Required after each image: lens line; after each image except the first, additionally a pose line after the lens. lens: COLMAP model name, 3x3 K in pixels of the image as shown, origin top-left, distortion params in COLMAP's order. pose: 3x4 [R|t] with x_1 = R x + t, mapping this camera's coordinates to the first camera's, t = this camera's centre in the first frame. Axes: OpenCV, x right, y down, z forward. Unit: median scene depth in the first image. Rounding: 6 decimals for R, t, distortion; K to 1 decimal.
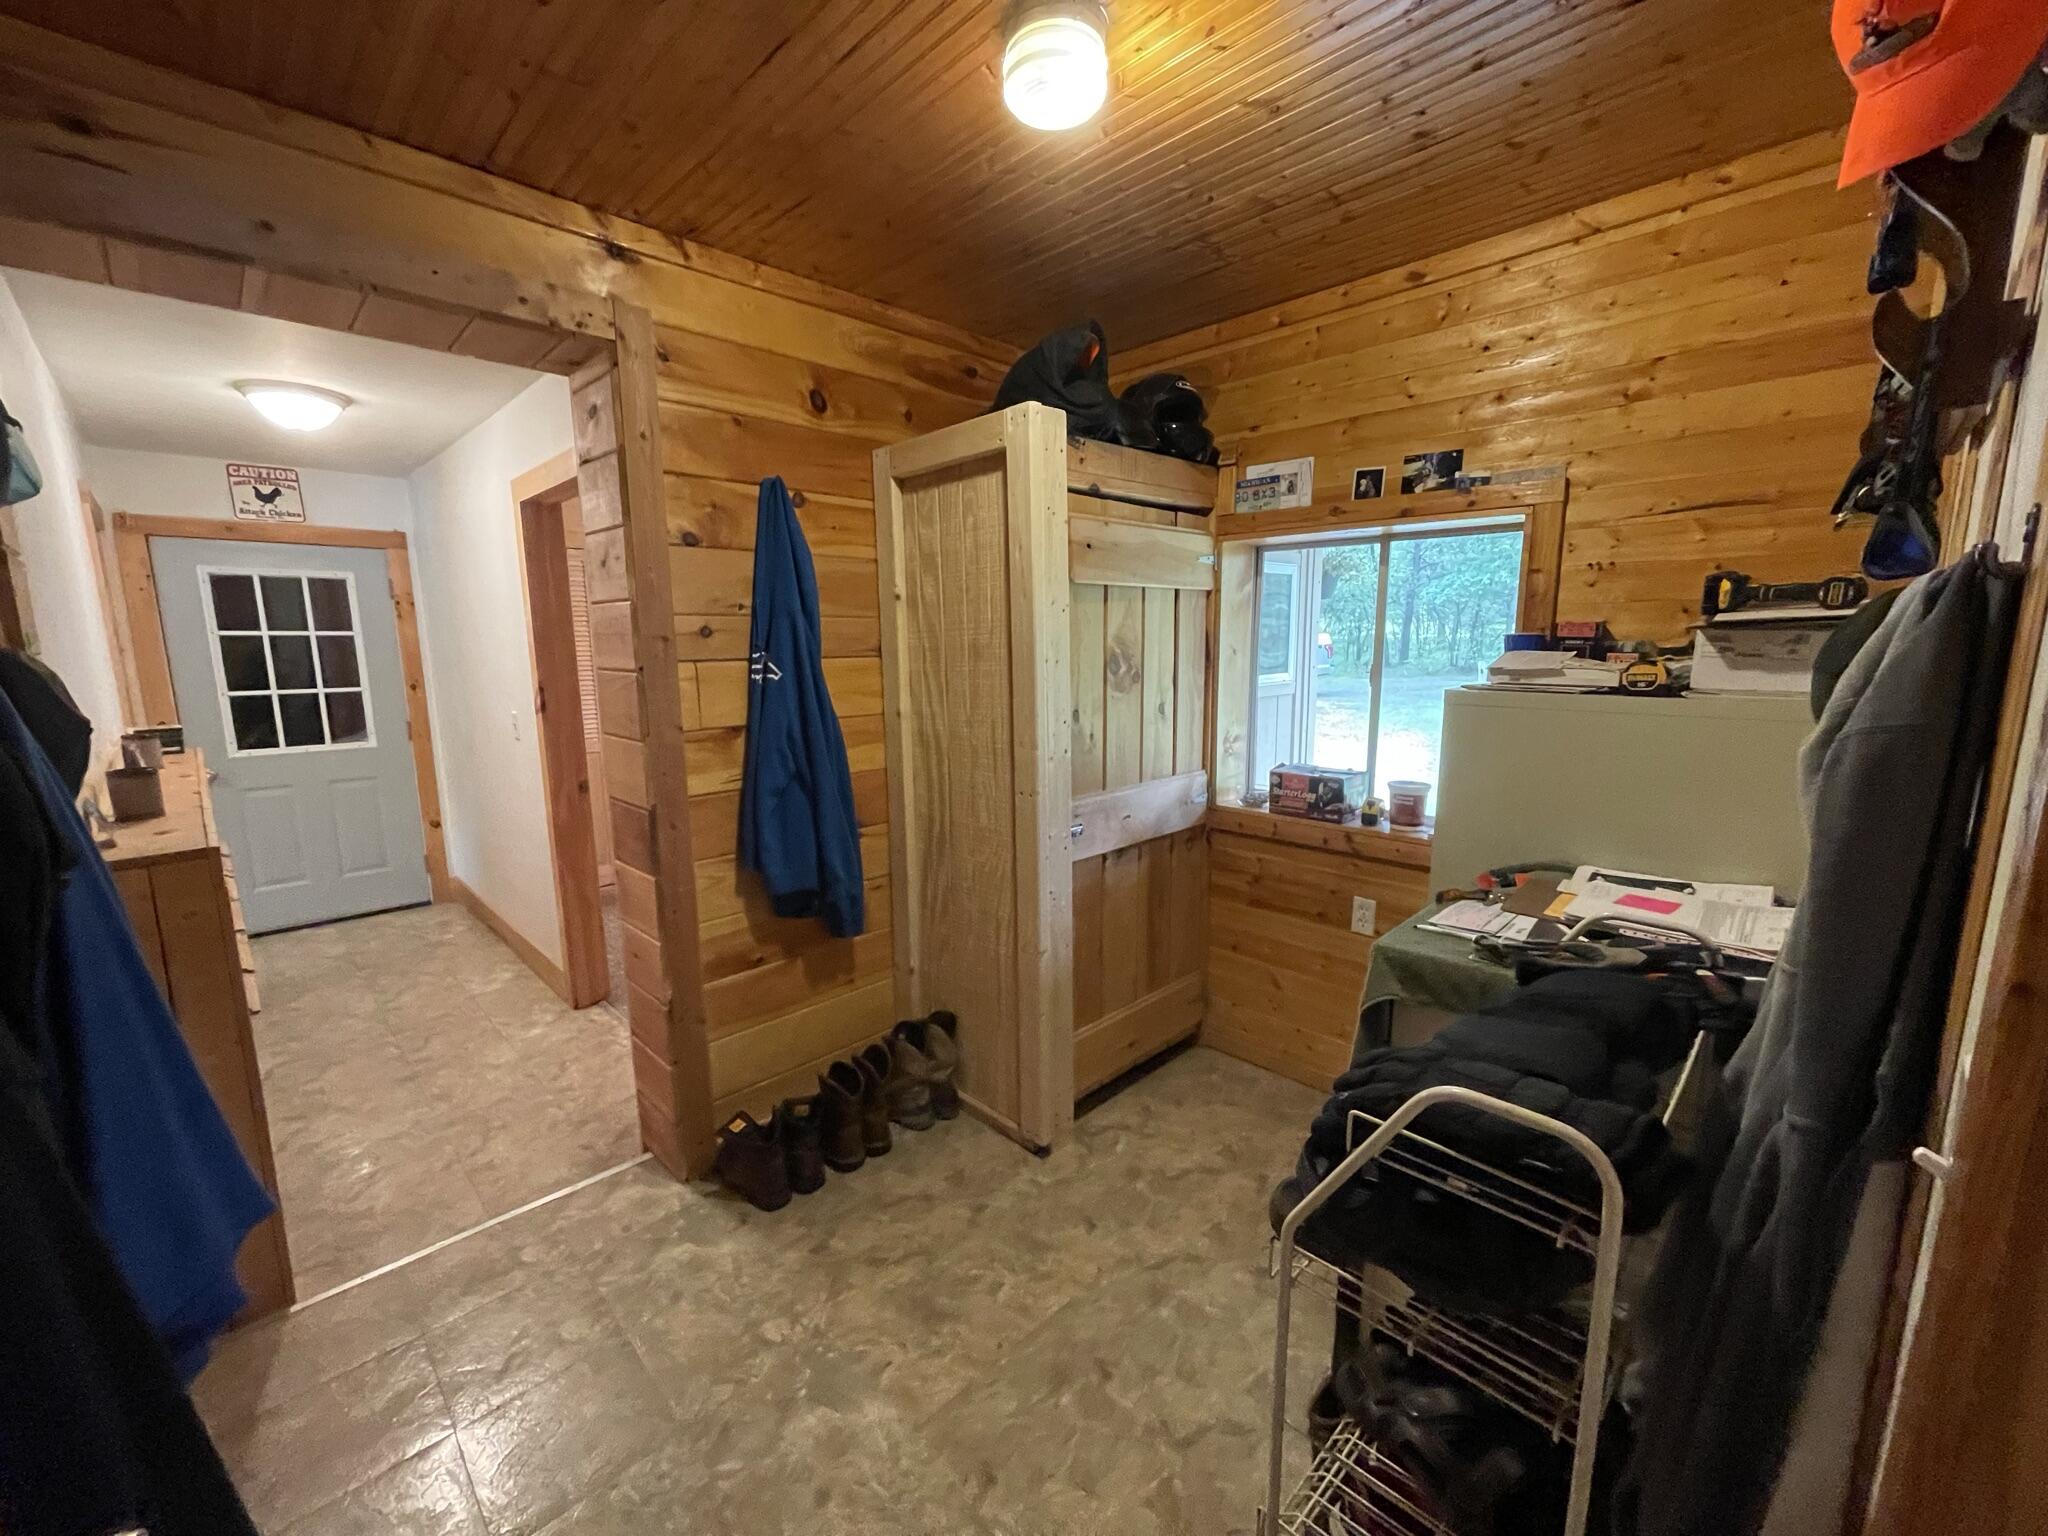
lens RADIAL K [[818.7, 0, 1030.0], [0, 818.7, 764.7], [0, 0, 1]] dist [0.000420, -0.001465]
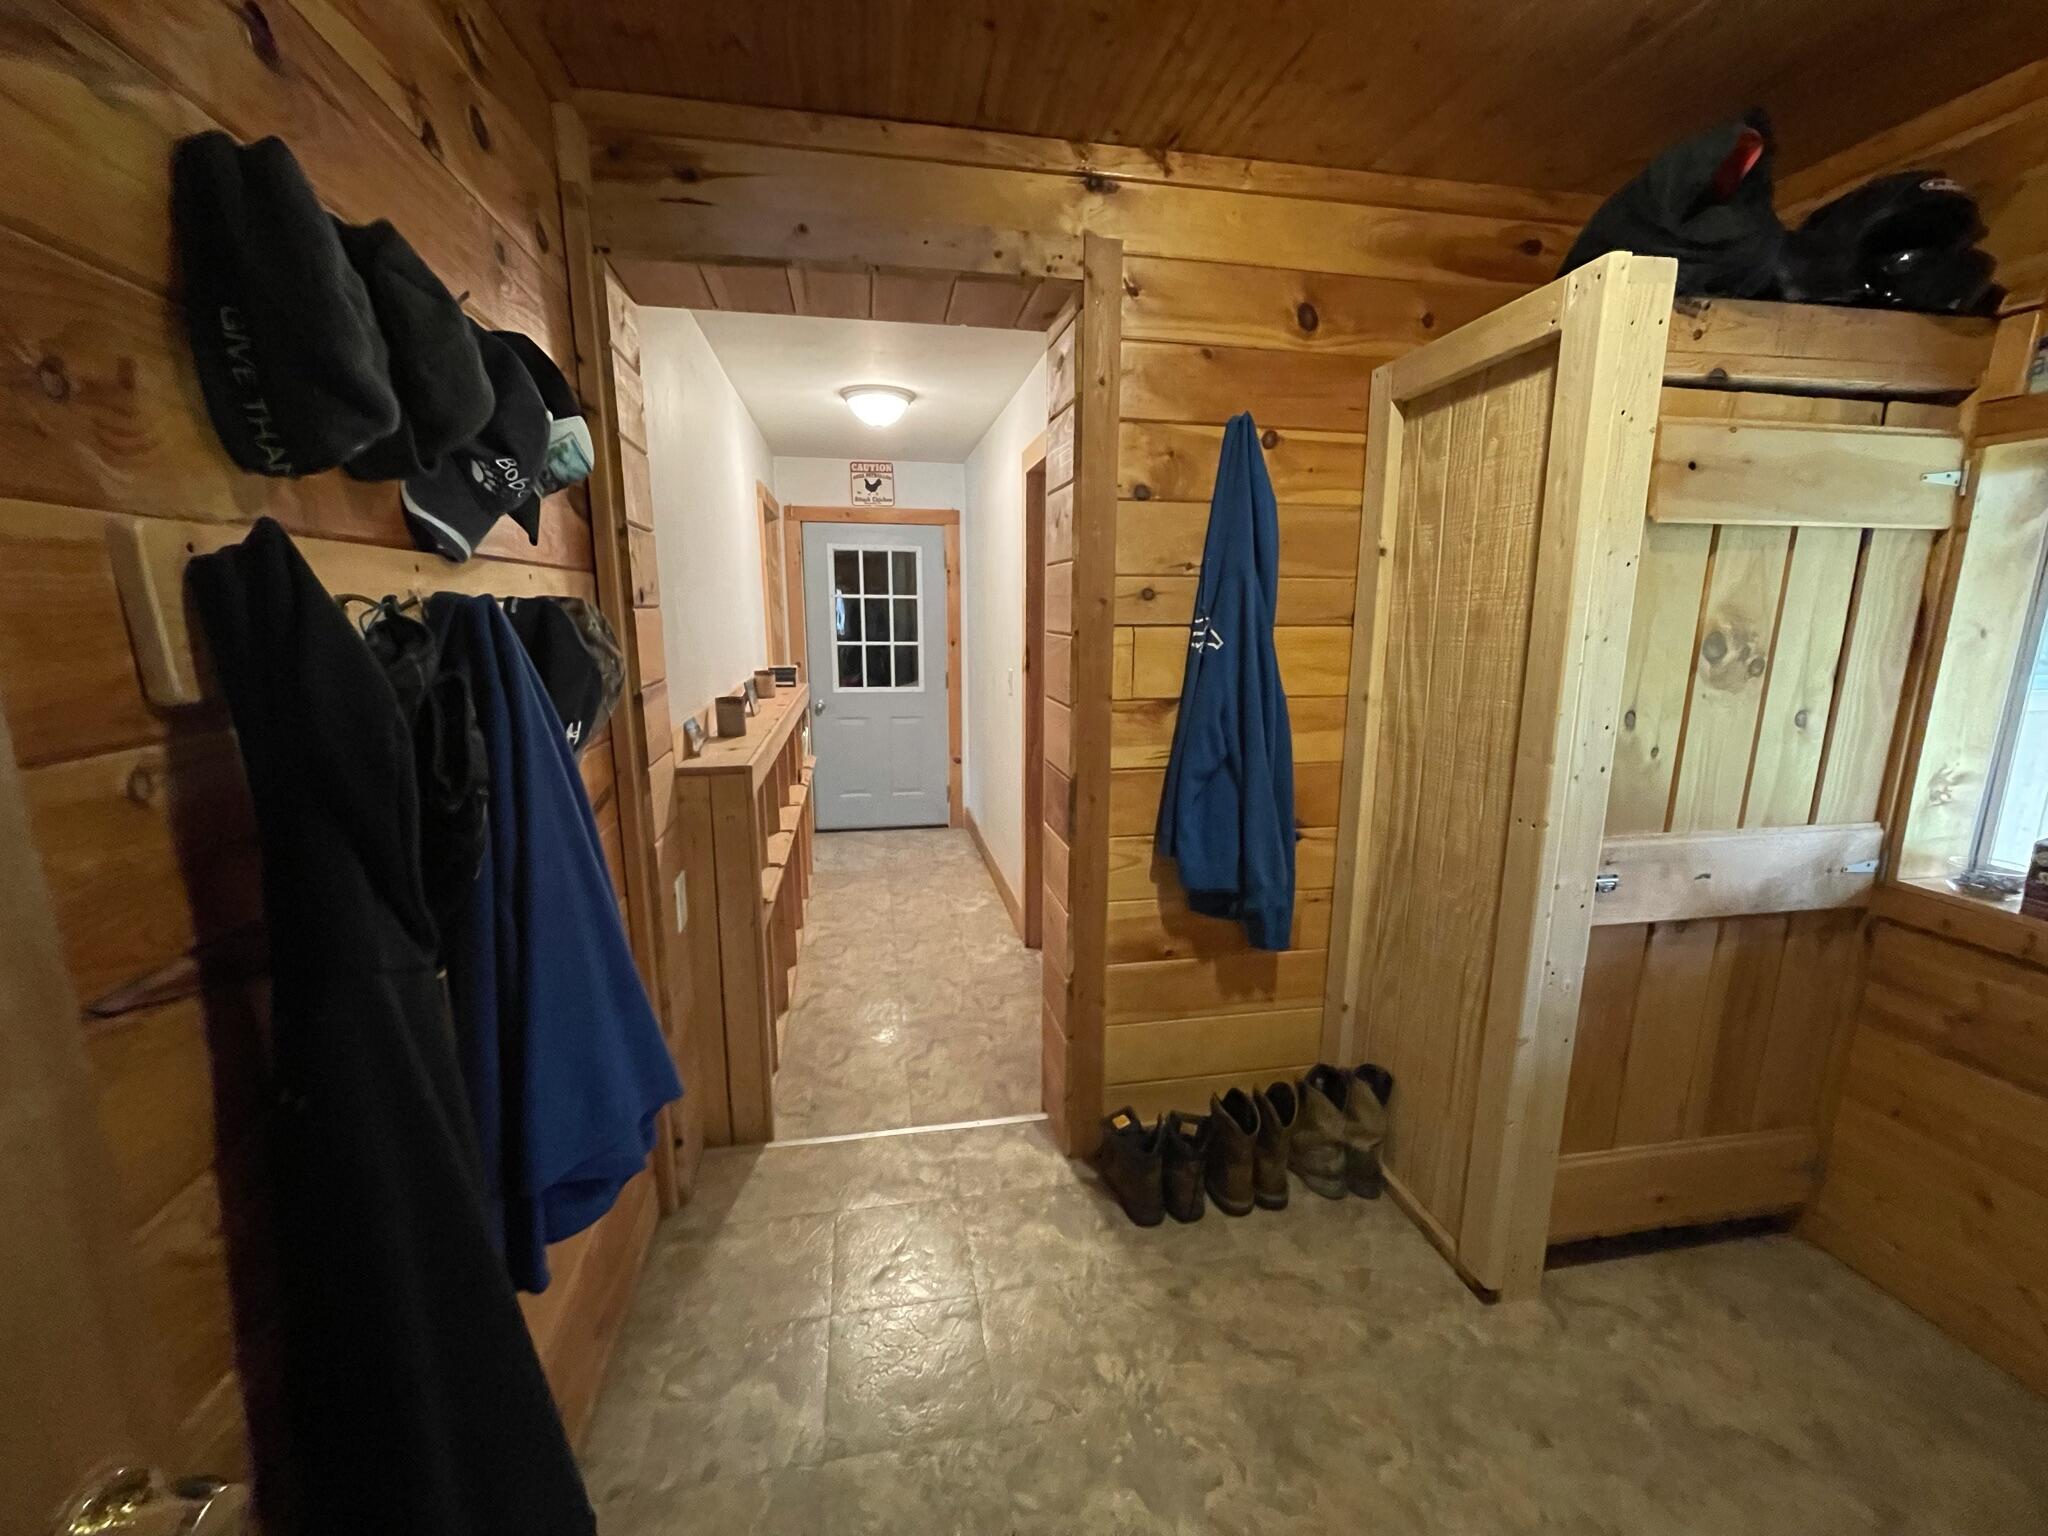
lens RADIAL K [[818.7, 0, 1031.1], [0, 818.7, 768.6], [0, 0, 1]] dist [0.000420, -0.001465]
pose [[0.820751, 0.121872, -0.558135, 0.031612], [-0.099128, 0.992542, 0.070957, -0.017512], [0.562620, -0.002911, 0.826711, 0.147793]]
